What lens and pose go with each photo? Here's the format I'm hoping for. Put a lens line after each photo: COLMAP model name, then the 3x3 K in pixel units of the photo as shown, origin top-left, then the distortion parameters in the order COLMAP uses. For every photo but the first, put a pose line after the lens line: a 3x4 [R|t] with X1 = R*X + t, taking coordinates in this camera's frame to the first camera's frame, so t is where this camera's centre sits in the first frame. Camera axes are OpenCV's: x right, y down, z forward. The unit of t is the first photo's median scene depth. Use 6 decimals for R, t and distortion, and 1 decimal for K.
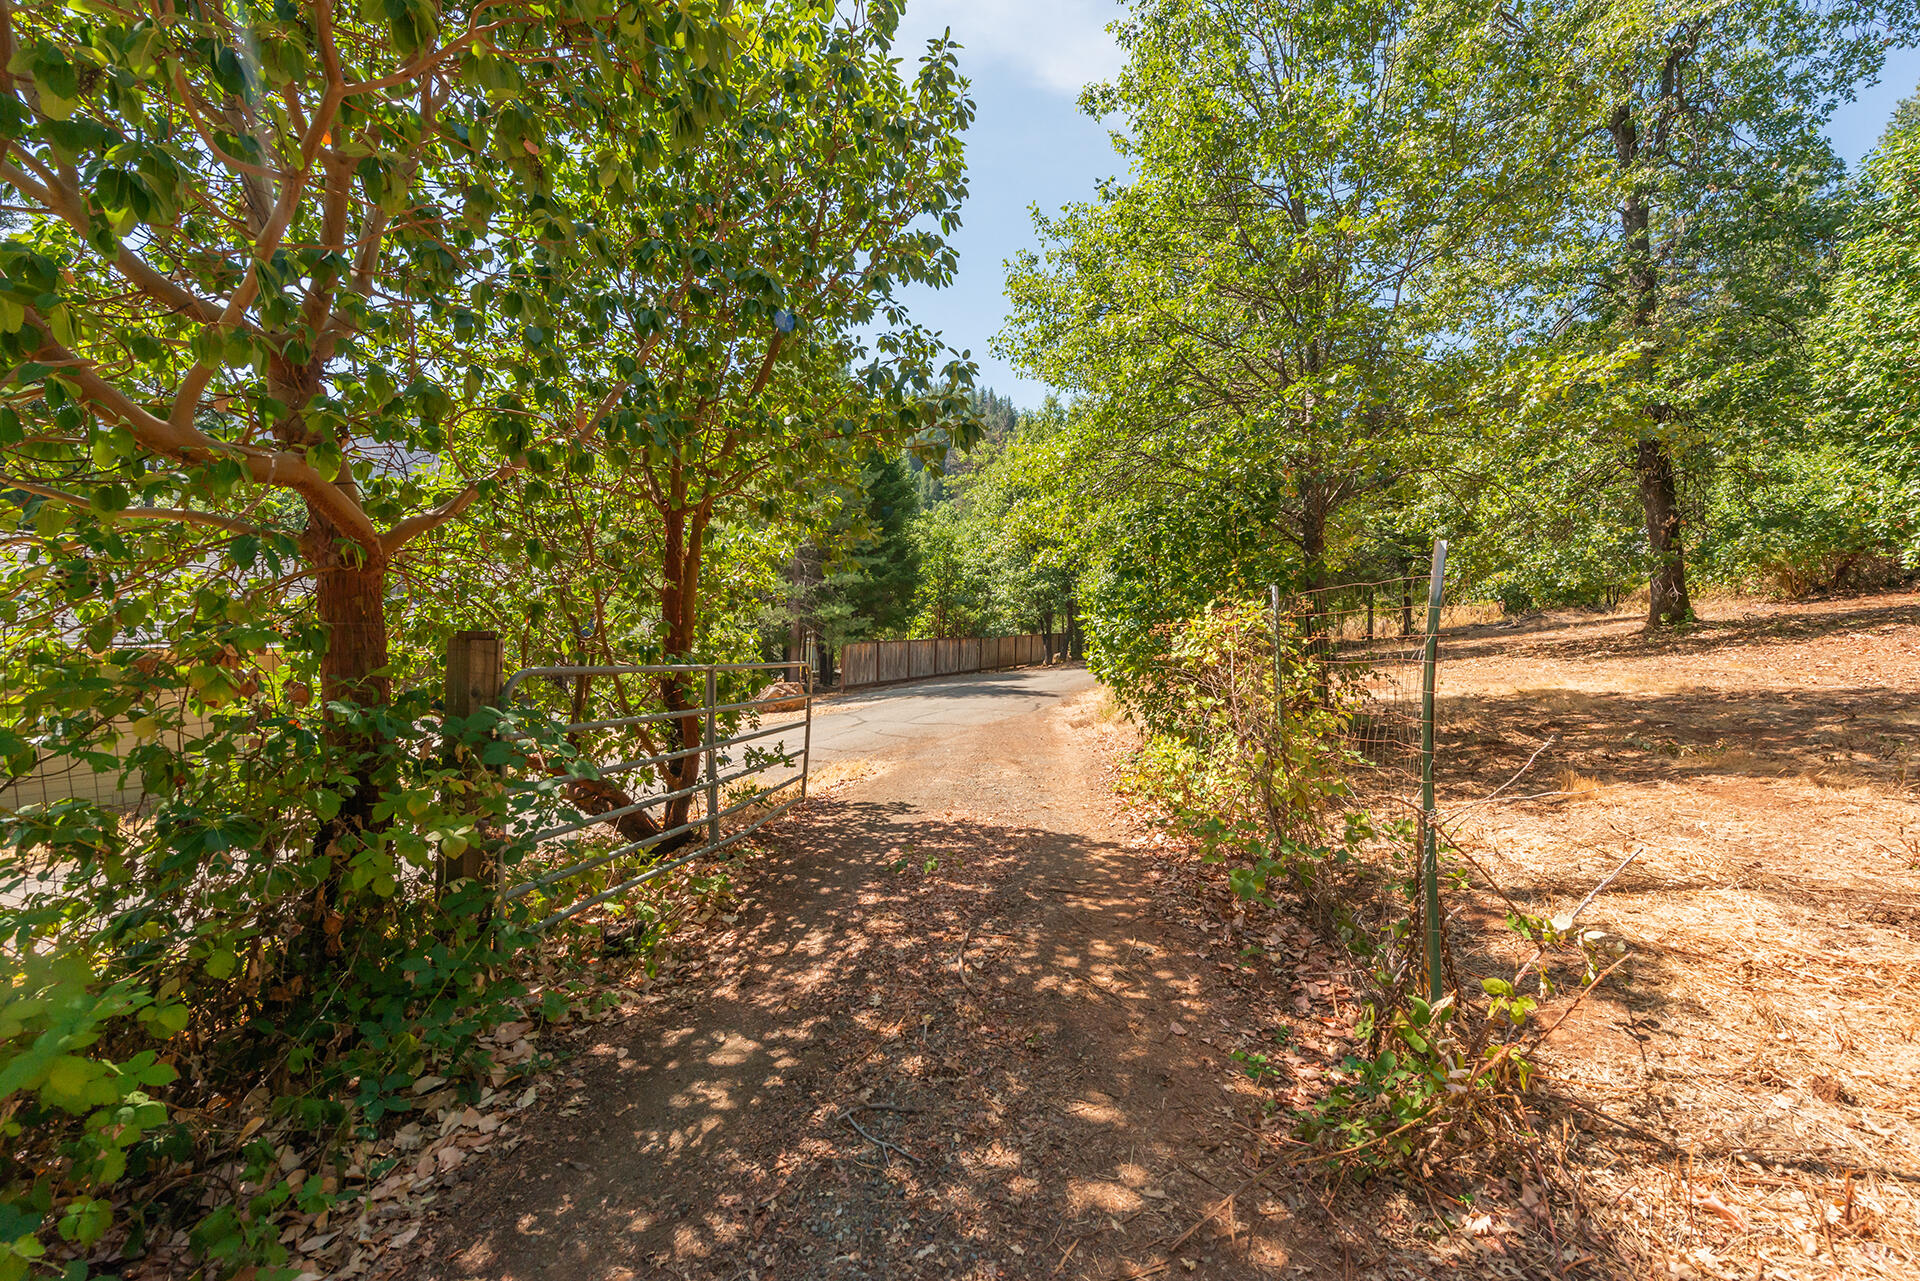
lens RADIAL K [[770.6, 0, 953.5], [0, 770.6, 645.8], [0, 0, 1]] dist [0.010986, -0.000218]
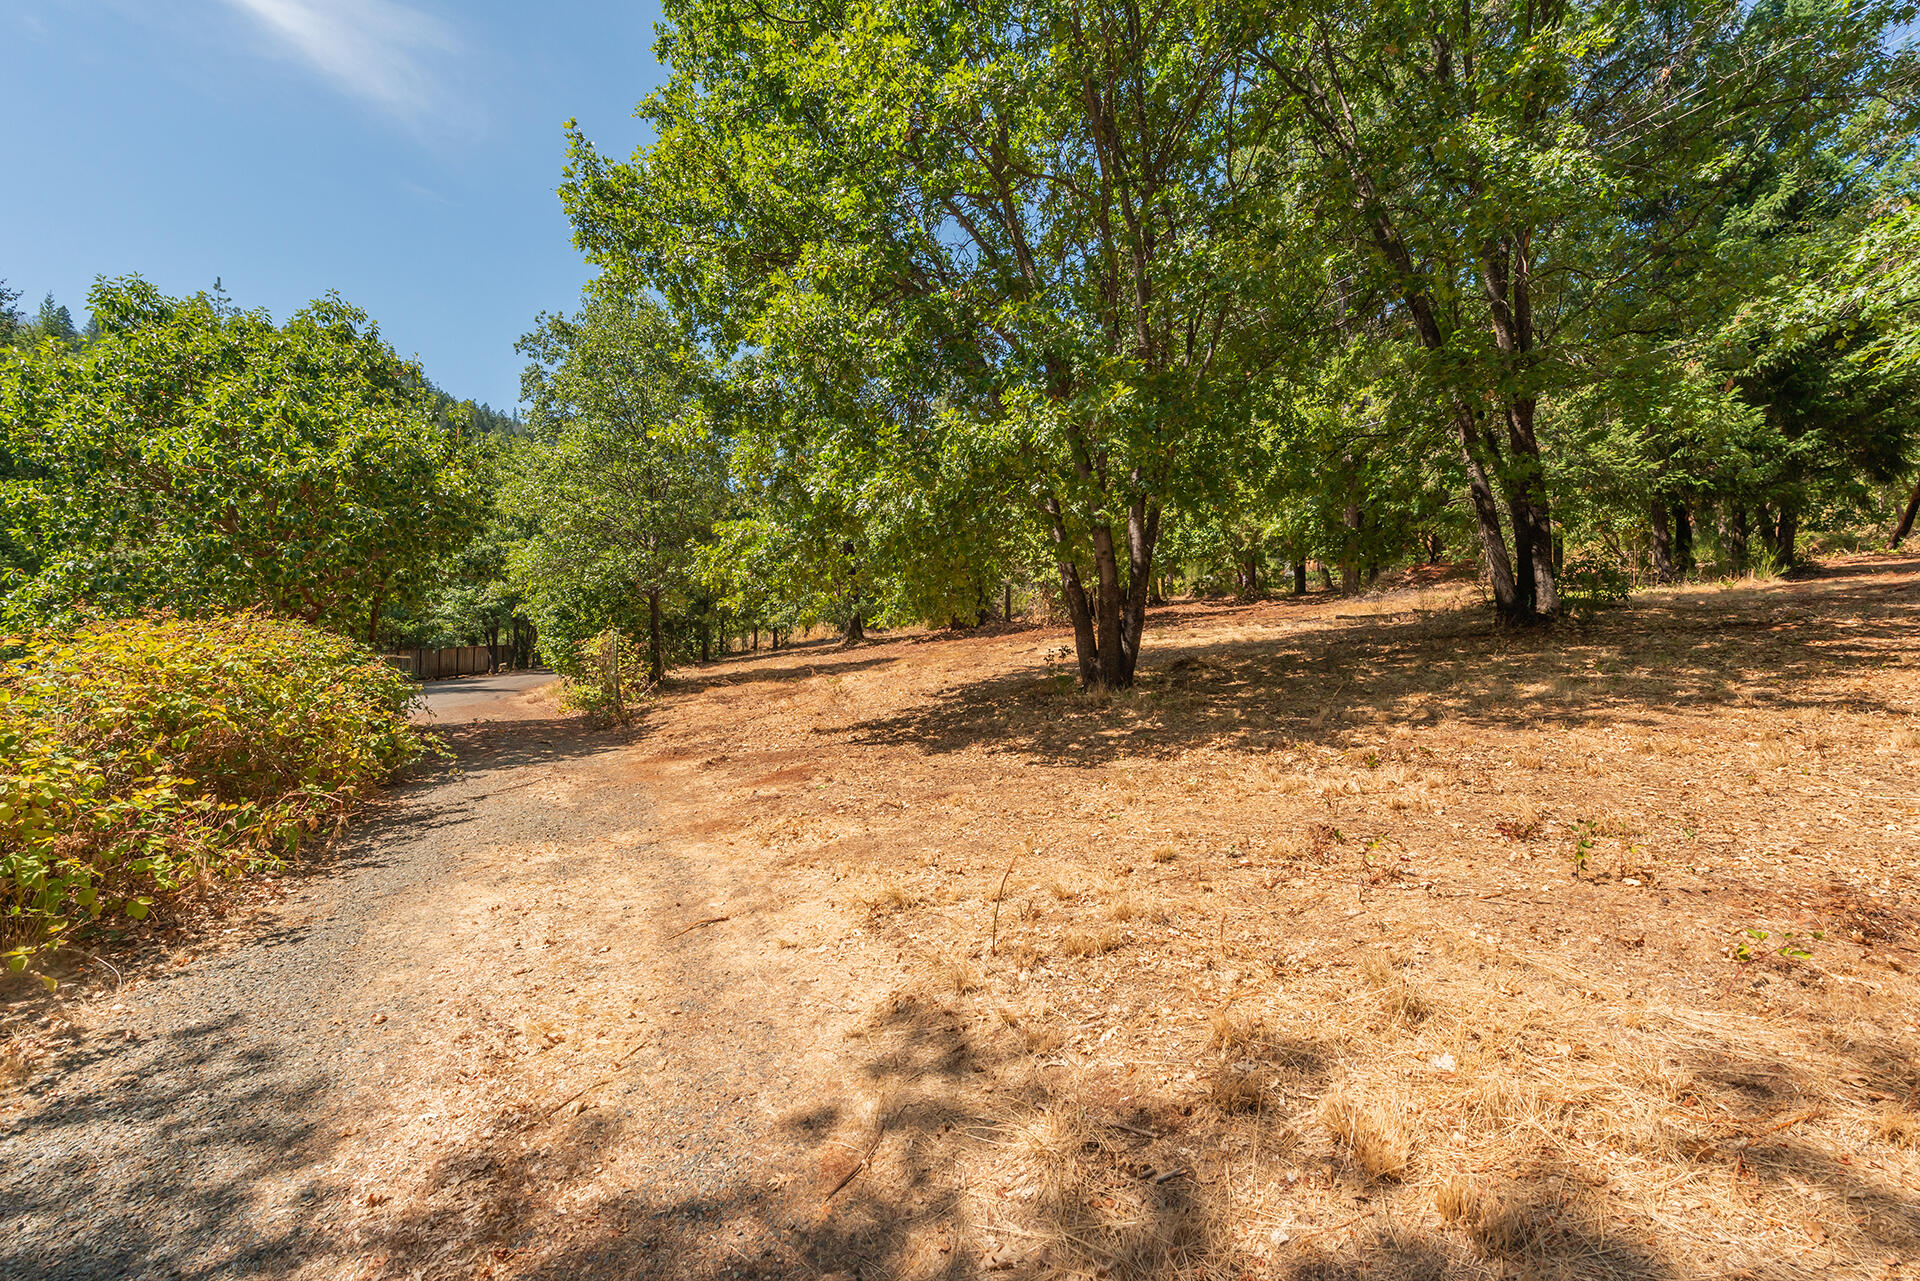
lens RADIAL K [[770.6, 0, 953.5], [0, 770.6, 645.8], [0, 0, 1]] dist [0.010986, -0.000218]
pose [[0.781182, -0.010295, 0.624219, -0.062620], [0.018302, 0.999812, -0.006415, 0.004817], [-0.624036, 0.016436, 0.781223, -0.311882]]
